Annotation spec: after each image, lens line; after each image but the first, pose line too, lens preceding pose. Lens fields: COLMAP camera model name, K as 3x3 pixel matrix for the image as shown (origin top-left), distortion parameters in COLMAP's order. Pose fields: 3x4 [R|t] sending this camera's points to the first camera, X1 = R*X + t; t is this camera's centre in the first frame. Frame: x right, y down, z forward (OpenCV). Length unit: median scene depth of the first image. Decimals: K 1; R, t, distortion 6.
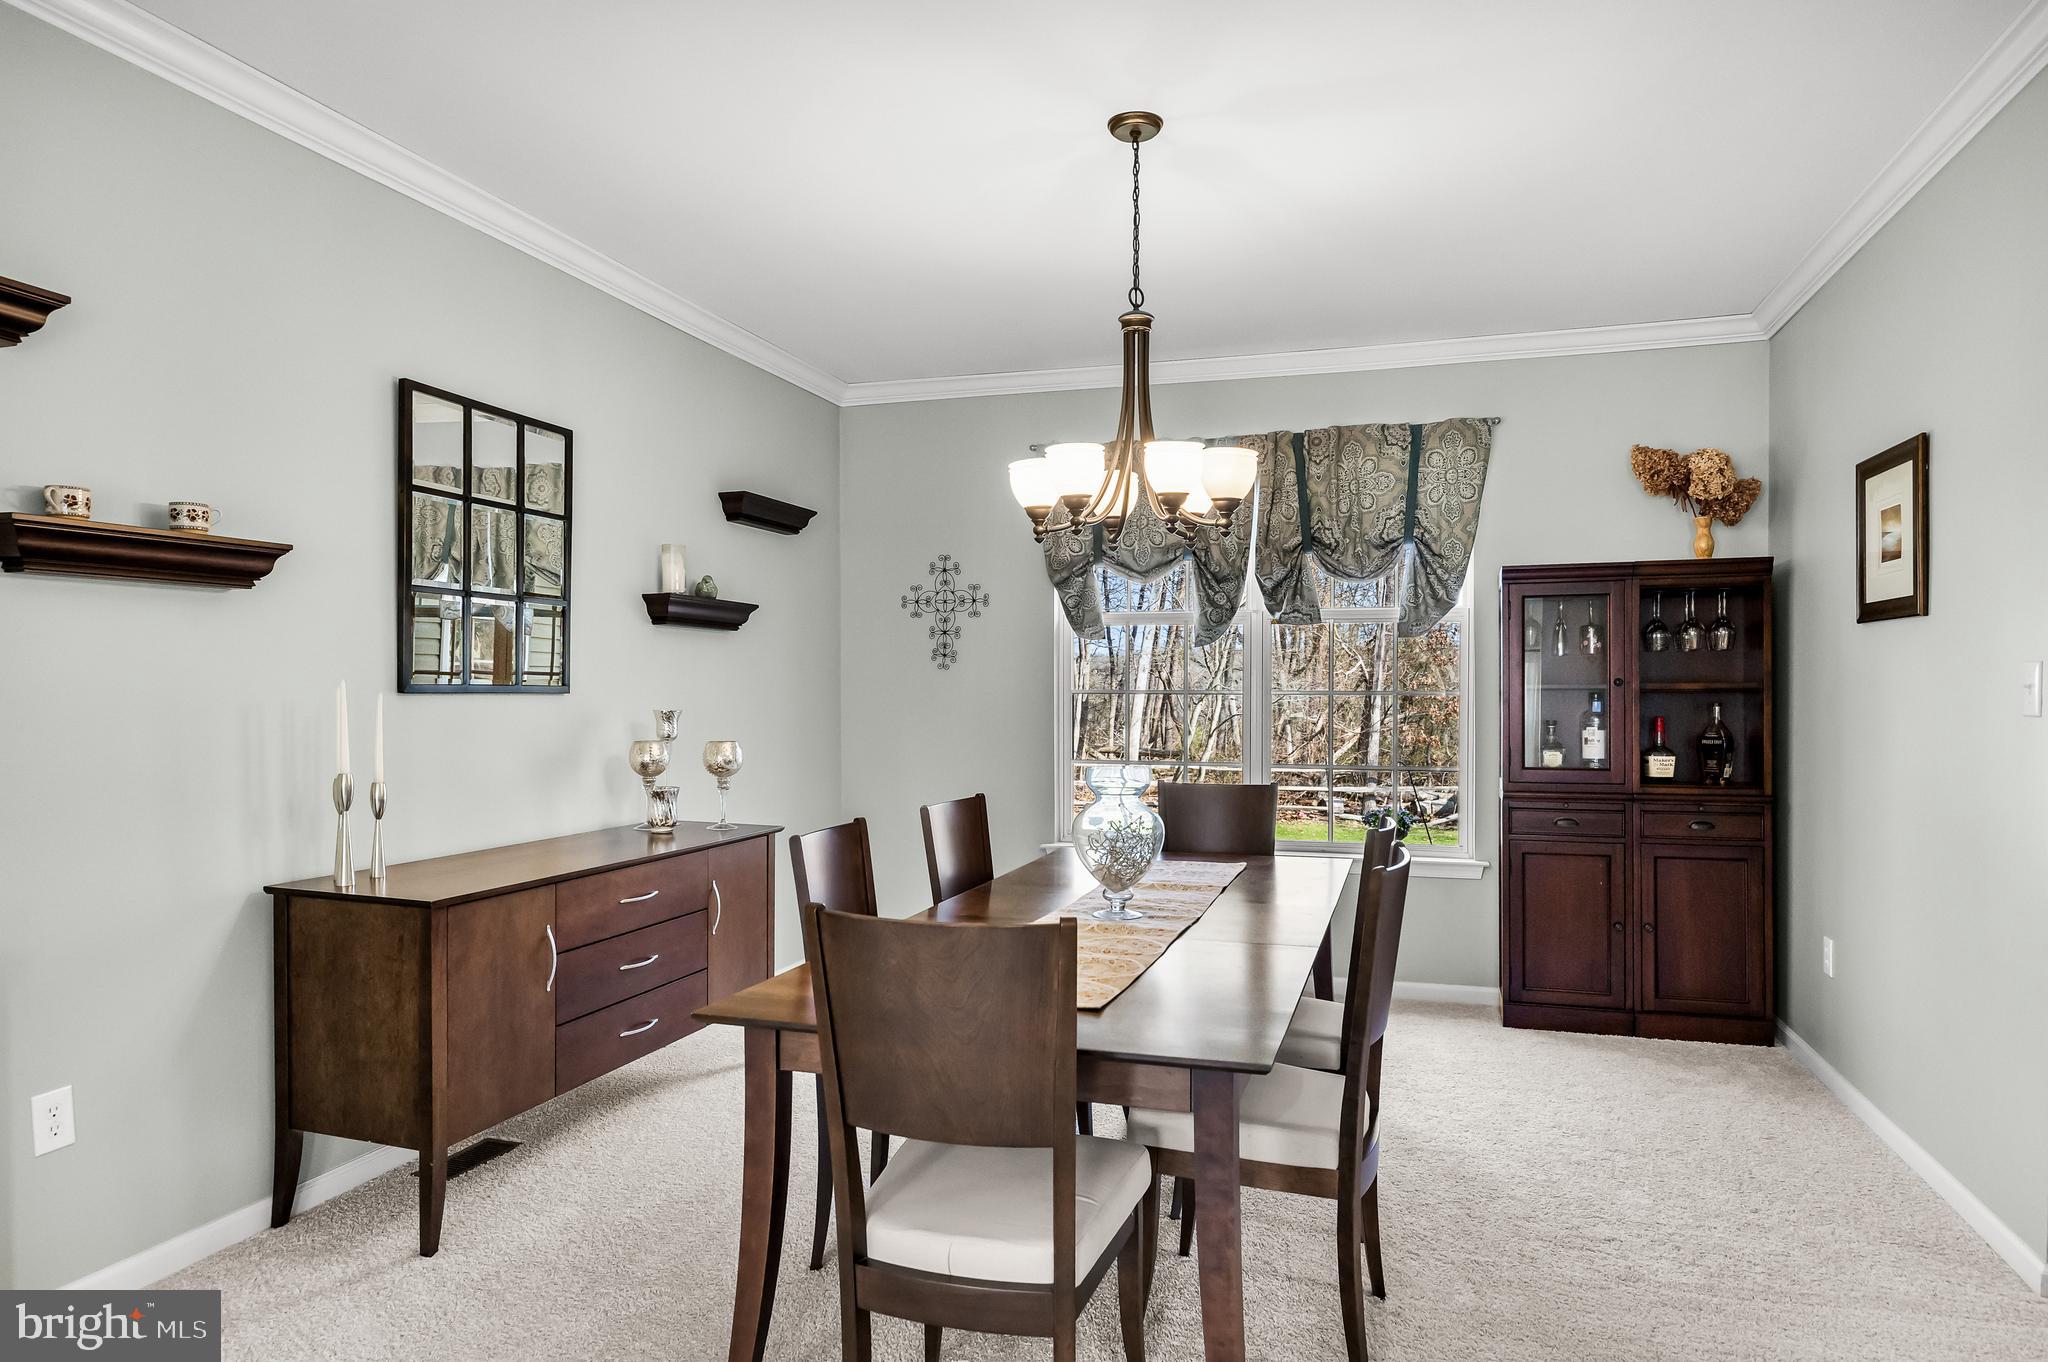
lens RADIAL K [[1245.7, 0, 1026.2], [0, 1245.7, 689.8], [0, 0, 1]] dist [-0.003078, -0.000238]
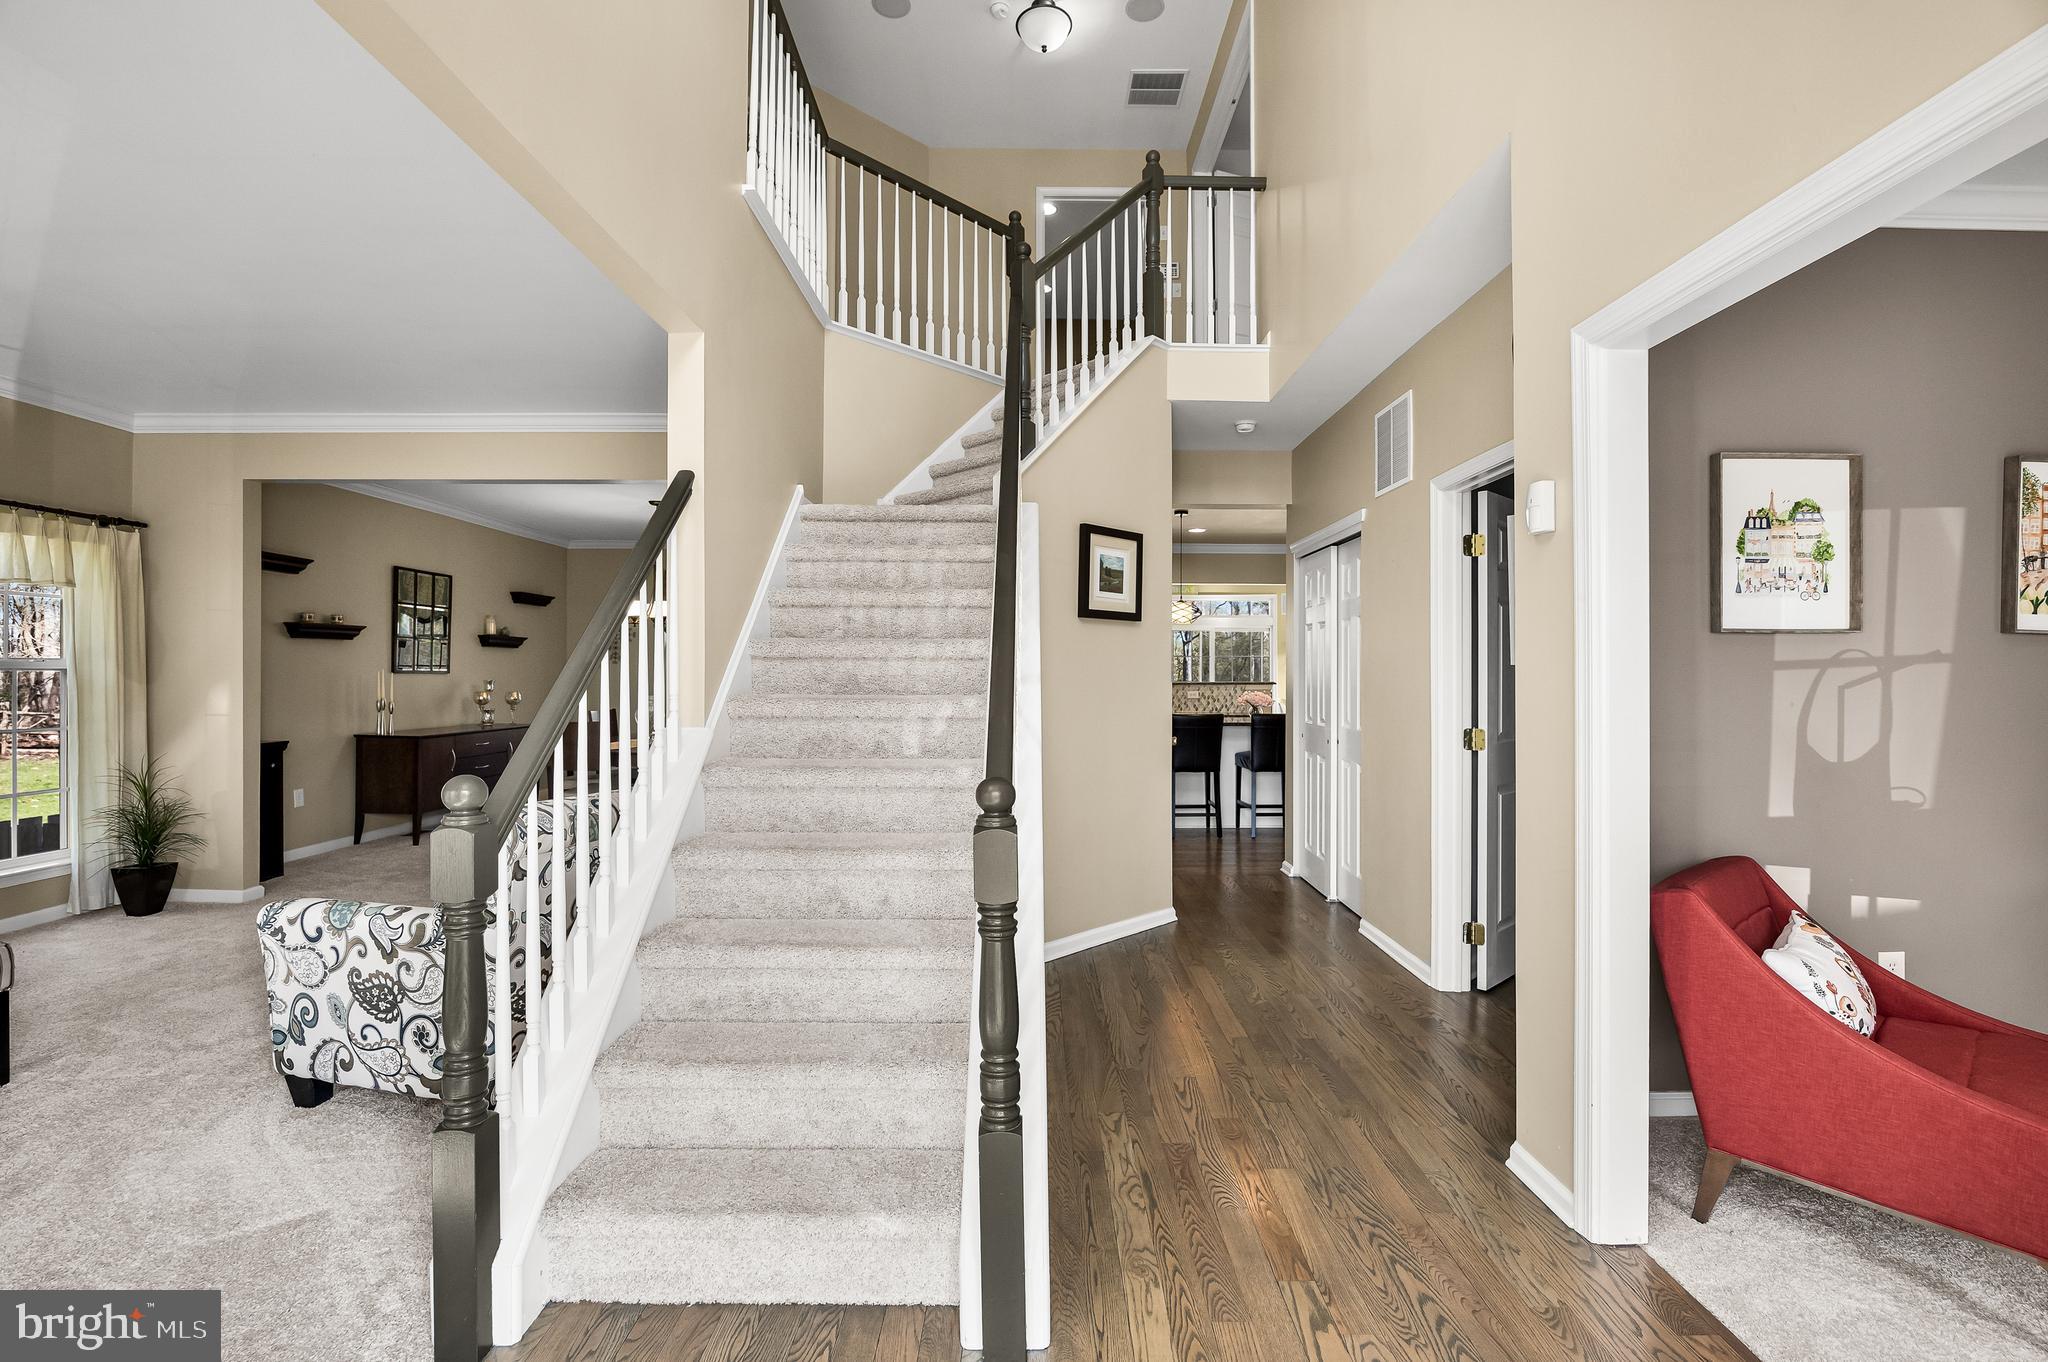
lens RADIAL K [[890.0, 0, 1024.5], [0, 890.0, 680.5], [0, 0, 1]] dist [-0.014280, 0.000529]
pose [[0.953957, 0.006639, 0.299869, 0.230626], [-0.009426, 0.999925, 0.007846, -0.008057], [-0.299794, -0.010311, 0.953948, -1.130677]]
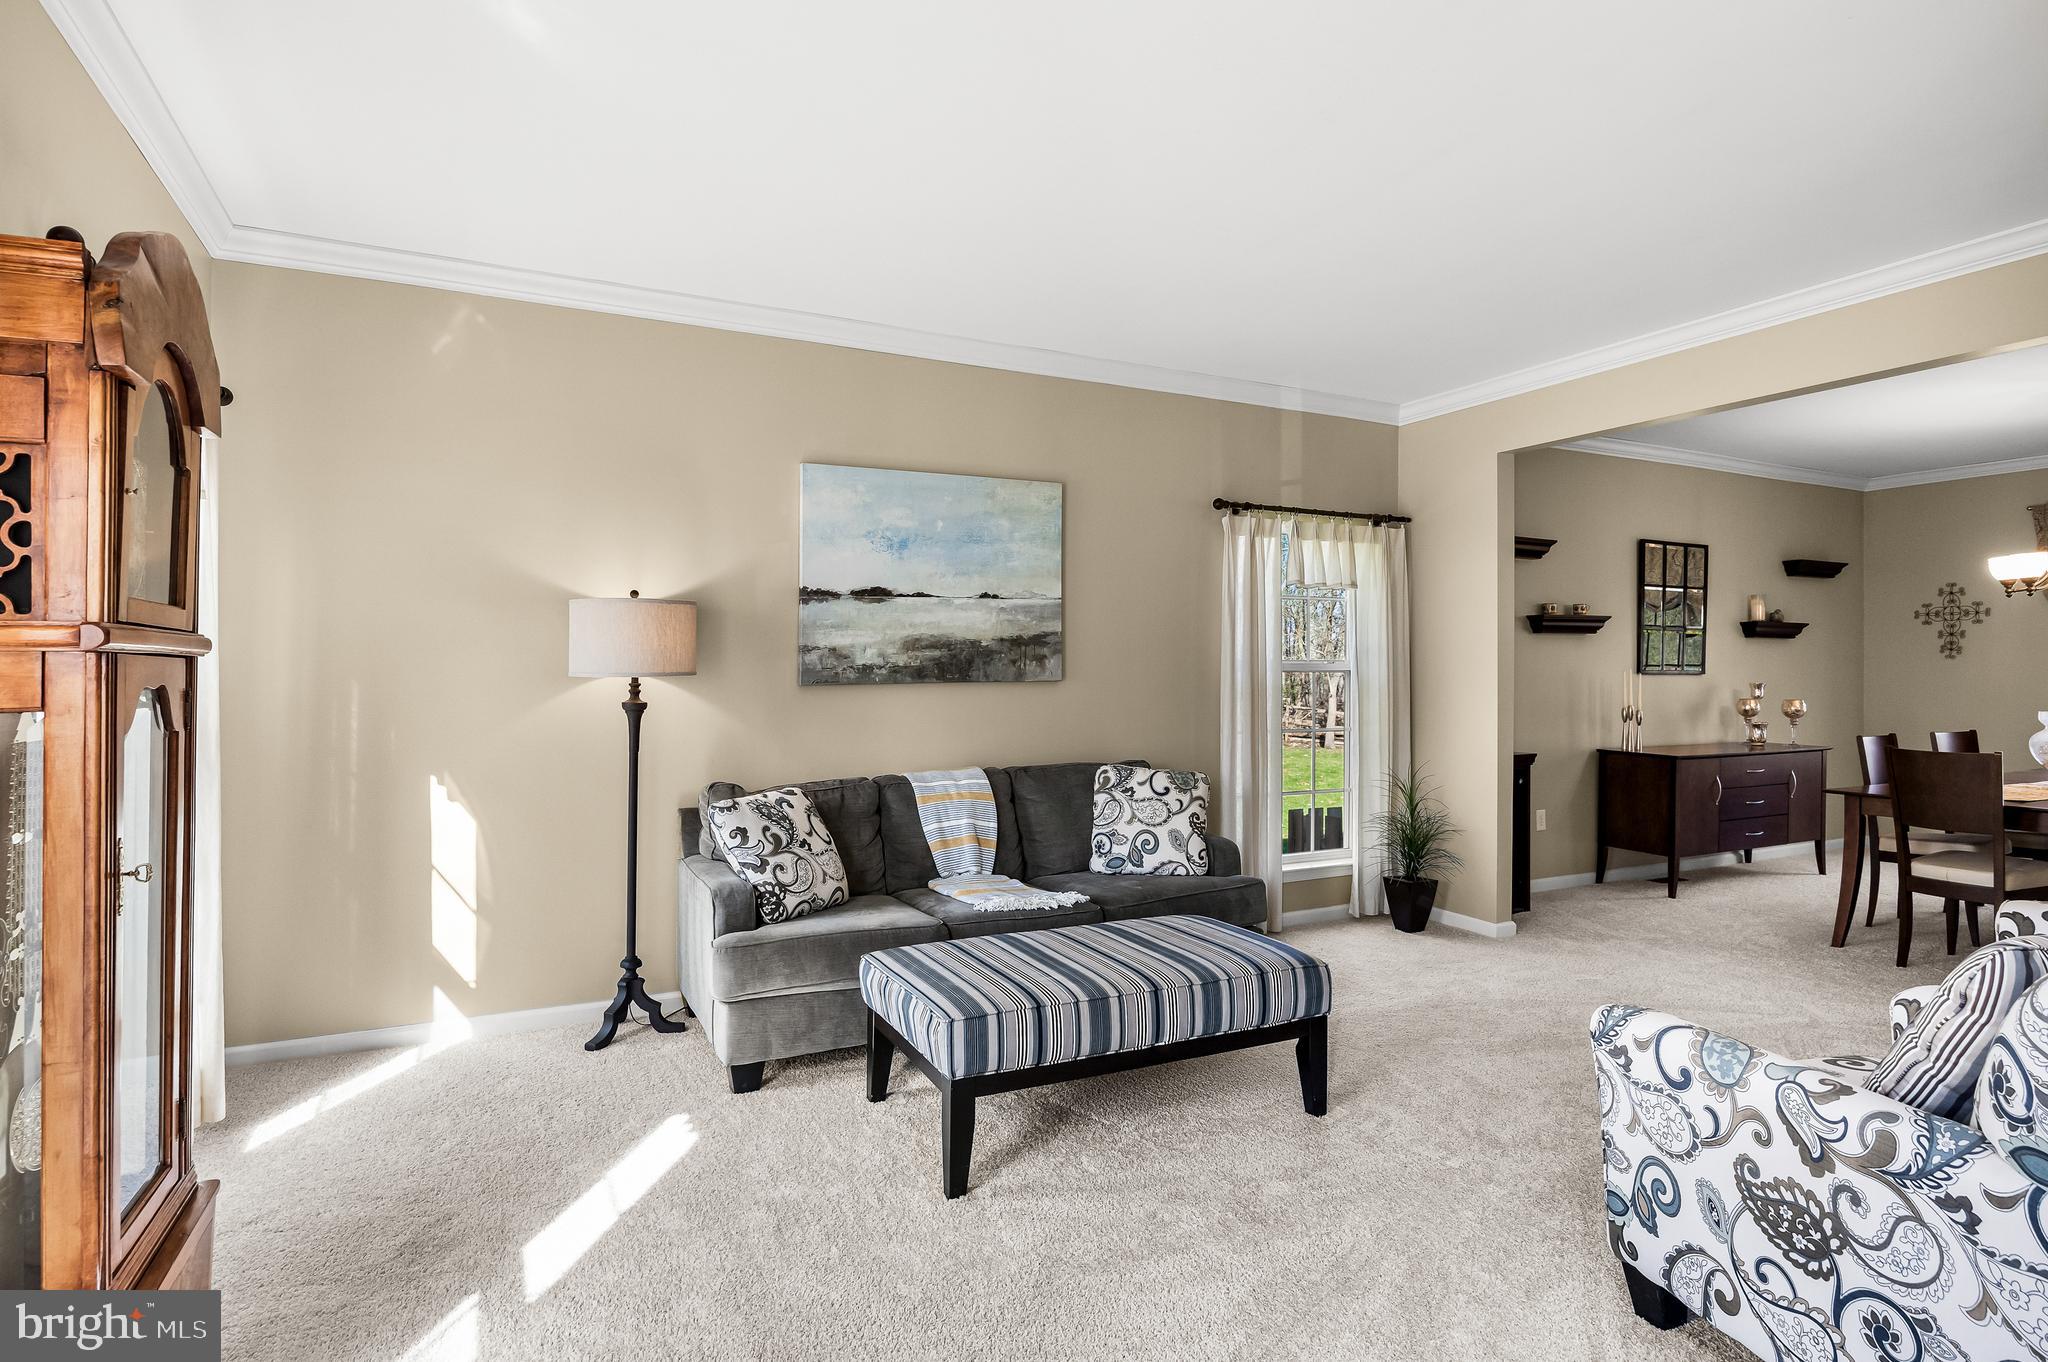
lens RADIAL K [[1056.4, 0, 1024.2], [0, 1056.4, 667.8], [0, 0, 1]] dist [-0.007448, -0.001165]
pose [[0.697661, 0.002425, -0.716424, 0.085264], [-0.001927, 0.999997, 0.001508, -0.007345], [0.716426, 0.000328, 0.697663, -0.951921]]
